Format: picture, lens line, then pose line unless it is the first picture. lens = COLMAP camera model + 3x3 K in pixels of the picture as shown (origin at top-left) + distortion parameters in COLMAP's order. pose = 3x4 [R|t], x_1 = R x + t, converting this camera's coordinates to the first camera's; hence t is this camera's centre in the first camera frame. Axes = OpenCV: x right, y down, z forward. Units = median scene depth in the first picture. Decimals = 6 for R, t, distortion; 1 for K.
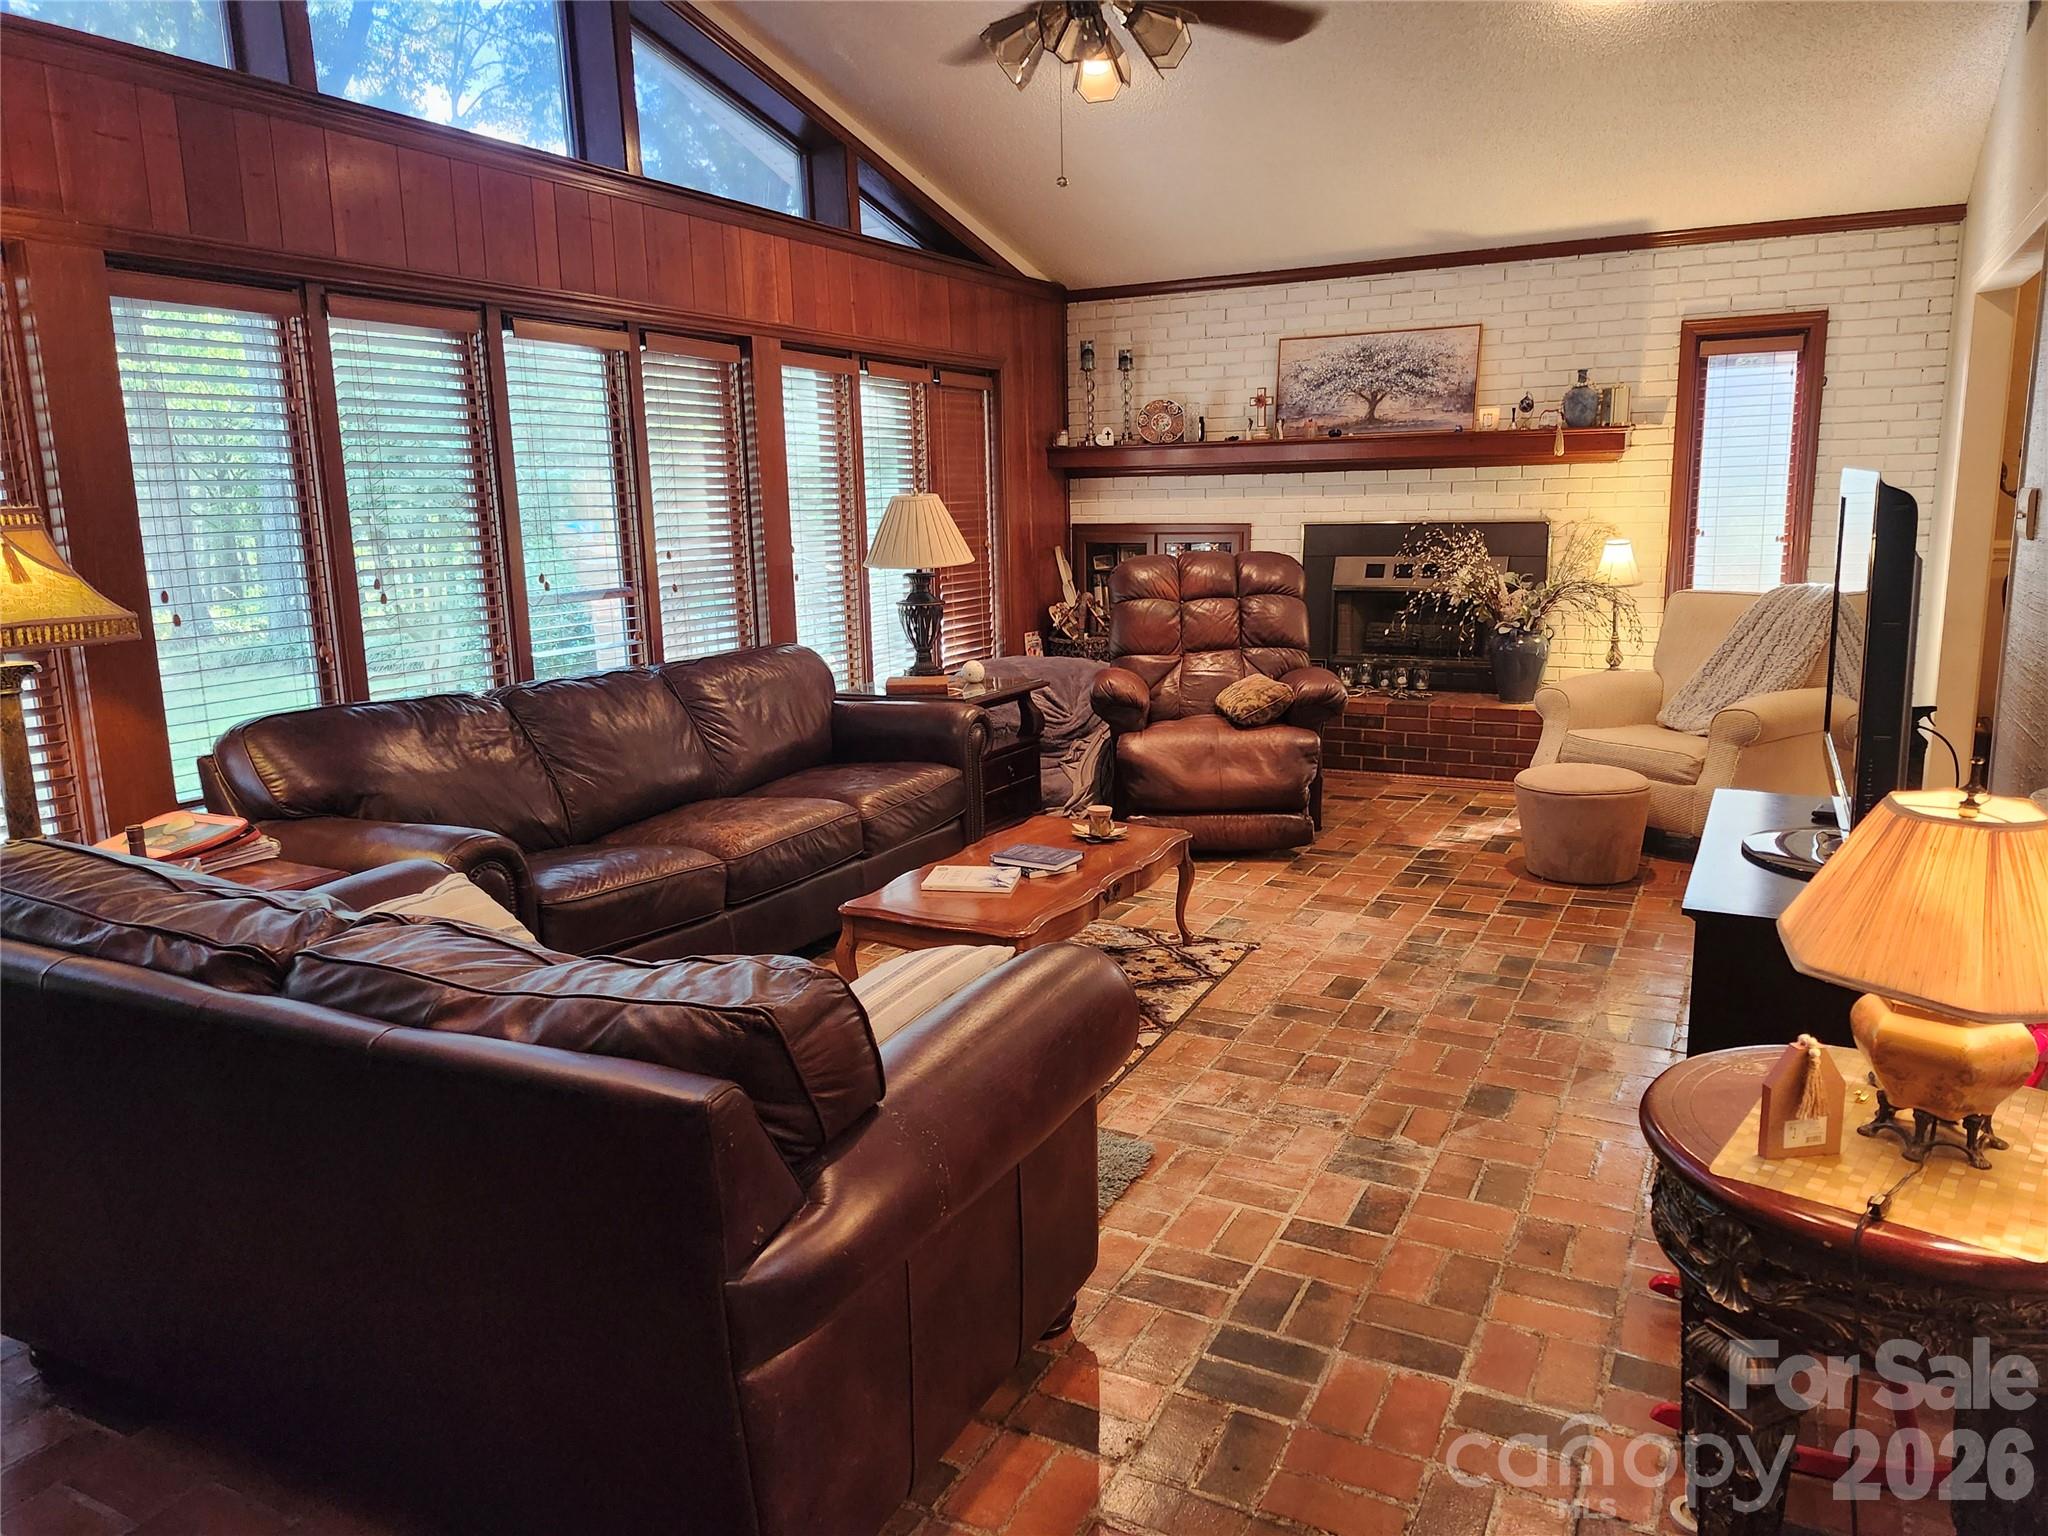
lens RADIAL K [[1398.9, 0, 1024.0], [0, 1398.9, 768.0], [0, 0, 1]] dist [0.114543, -0.145197]
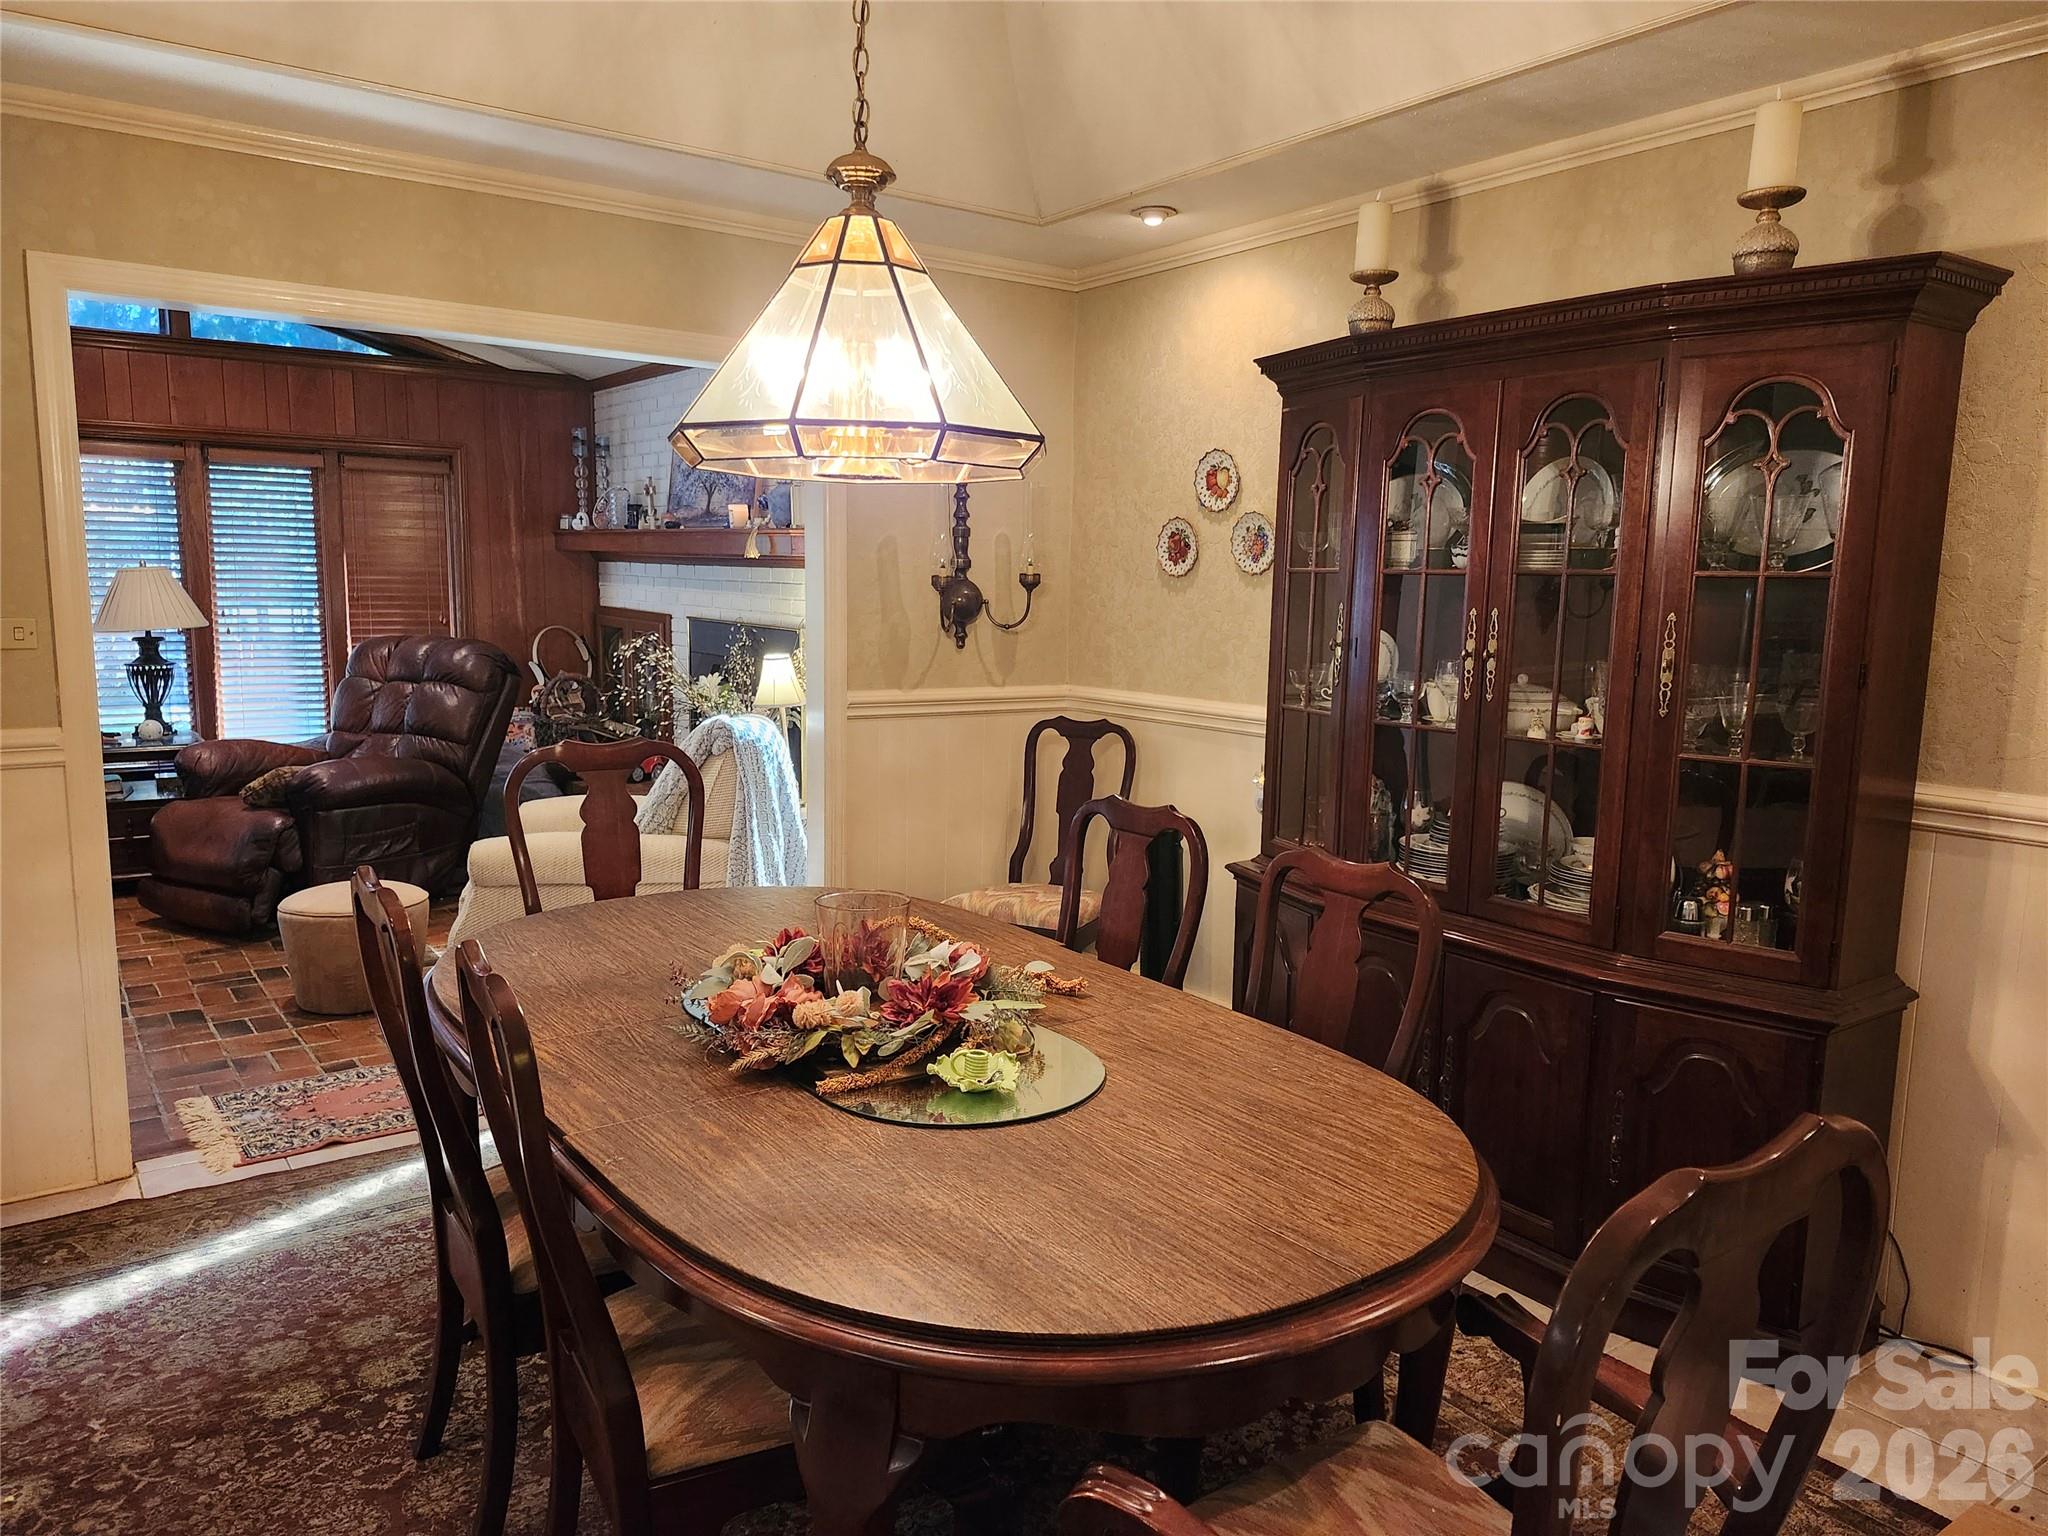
lens RADIAL K [[1398.9, 0, 1024.0], [0, 1398.9, 768.0], [0, 0, 1]] dist [0.114543, -0.145197]
pose [[0.895547, 0.097637, -0.434123, 0.892538], [-0.121730, 0.992169, -0.027971, -0.077679], [0.427993, 0.077896, 0.900419, 0.259214]]
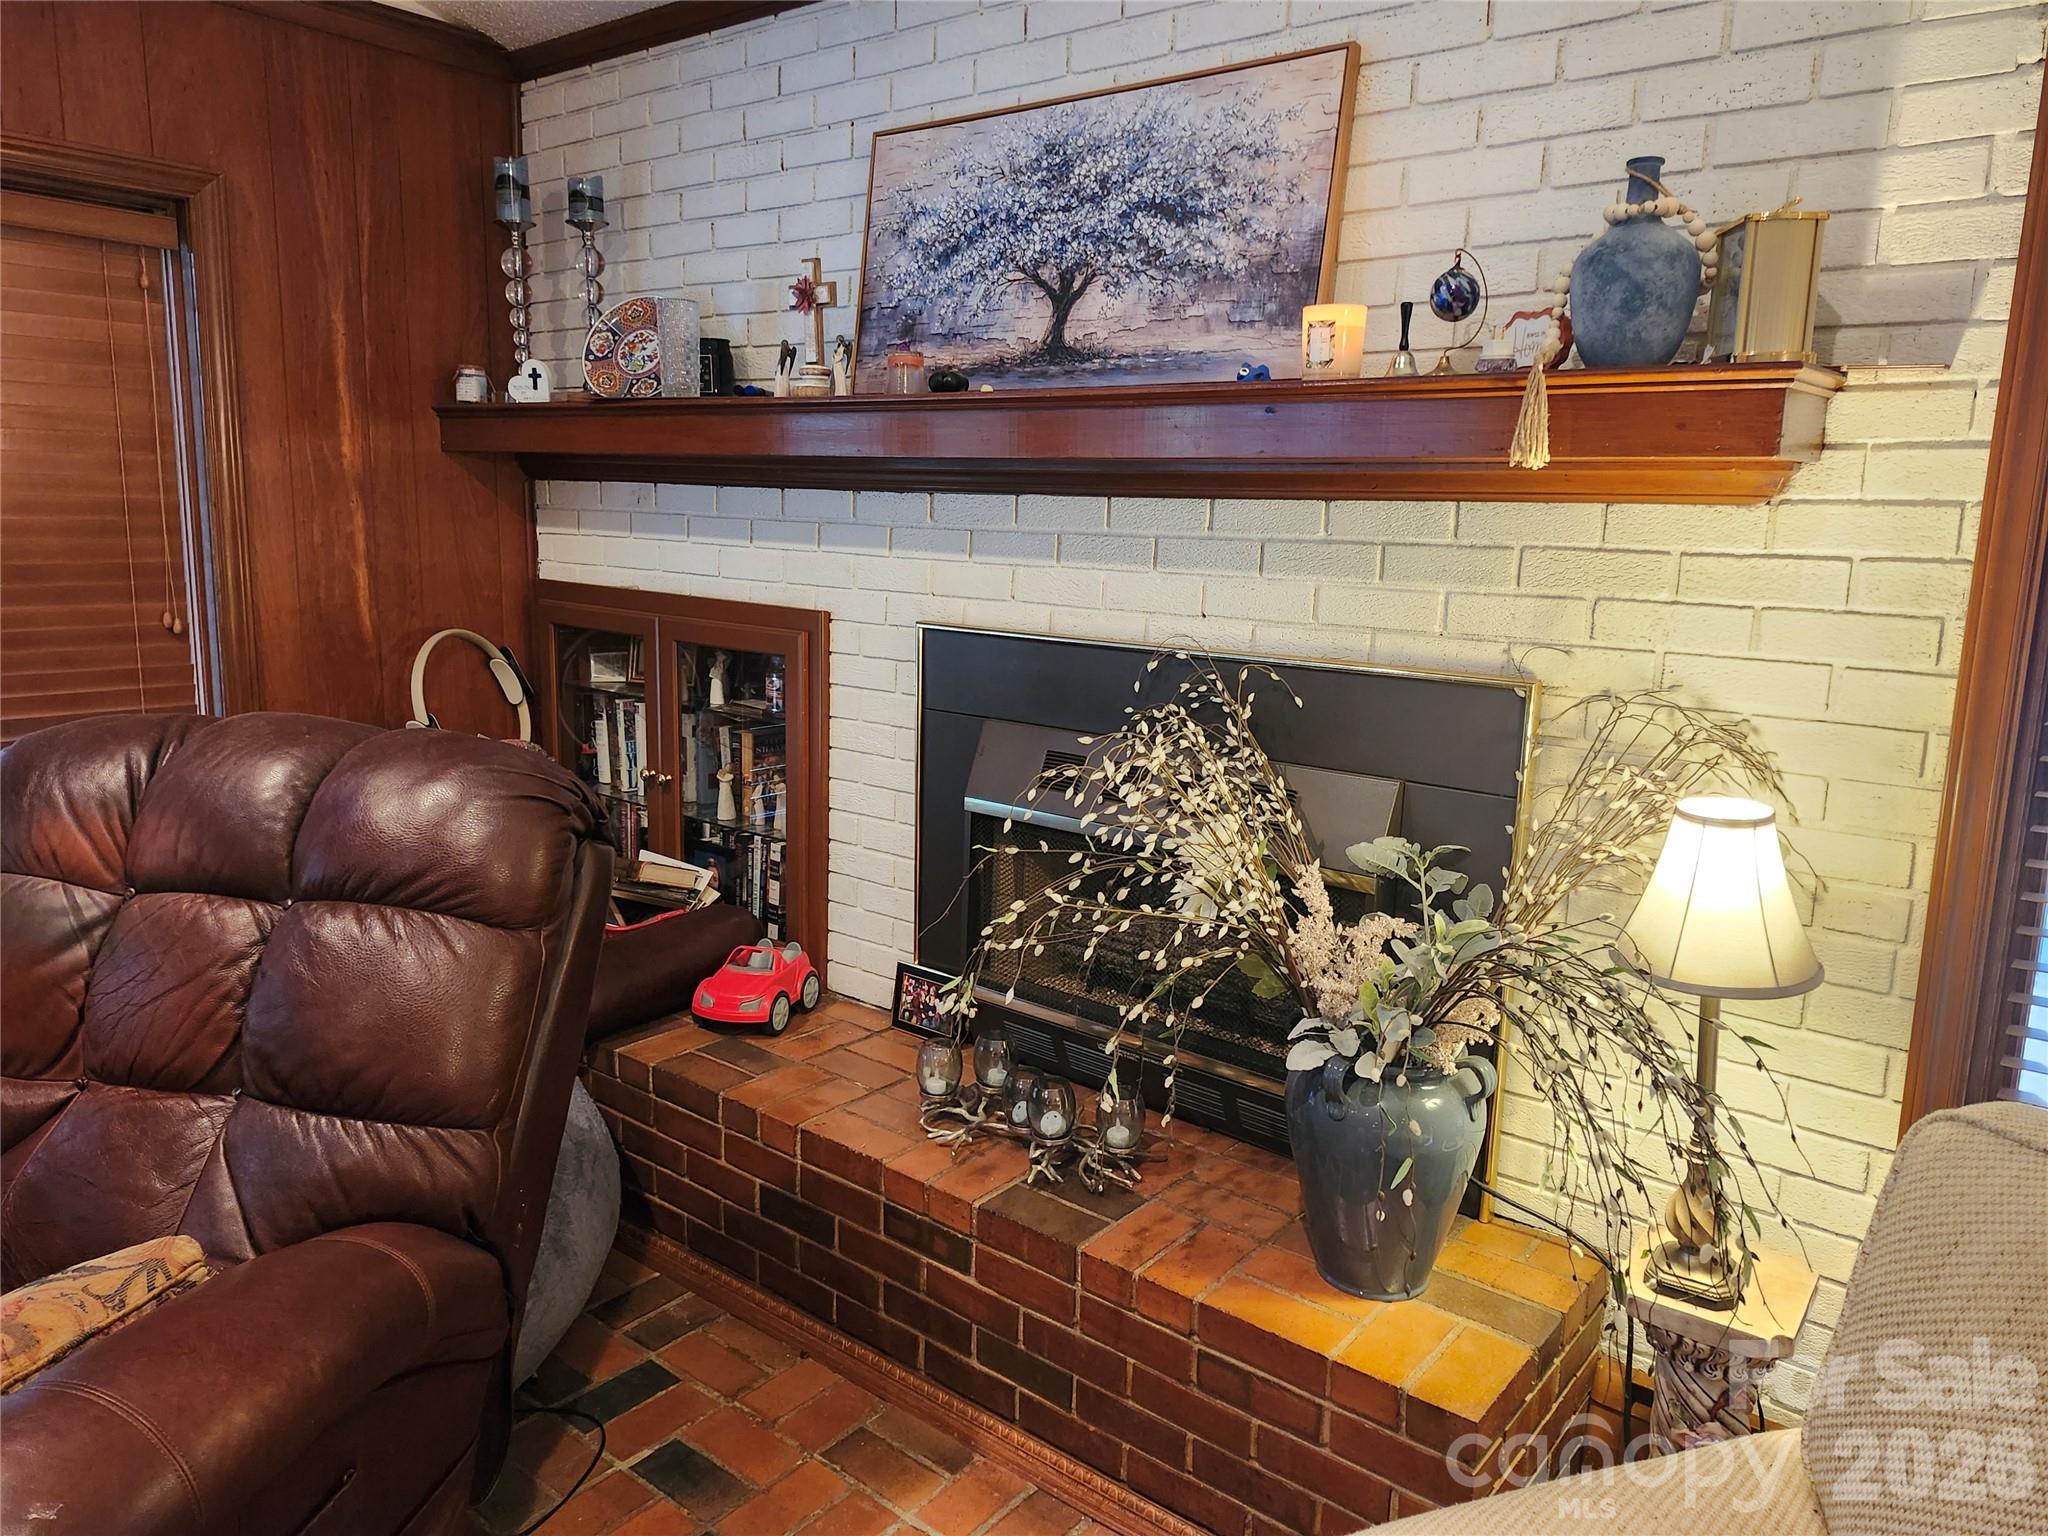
lens RADIAL K [[1399.2, 0, 1024.0], [0, 1399.2, 768.0], [0, 0, 1]] dist [0.103379, -0.097161]
pose [[0.979924, 0.079657, -0.182768, 0.319880], [-0.081589, 0.996661, -0.003065, -0.146002], [0.181914, 0.017915, 0.983151, 0.678934]]
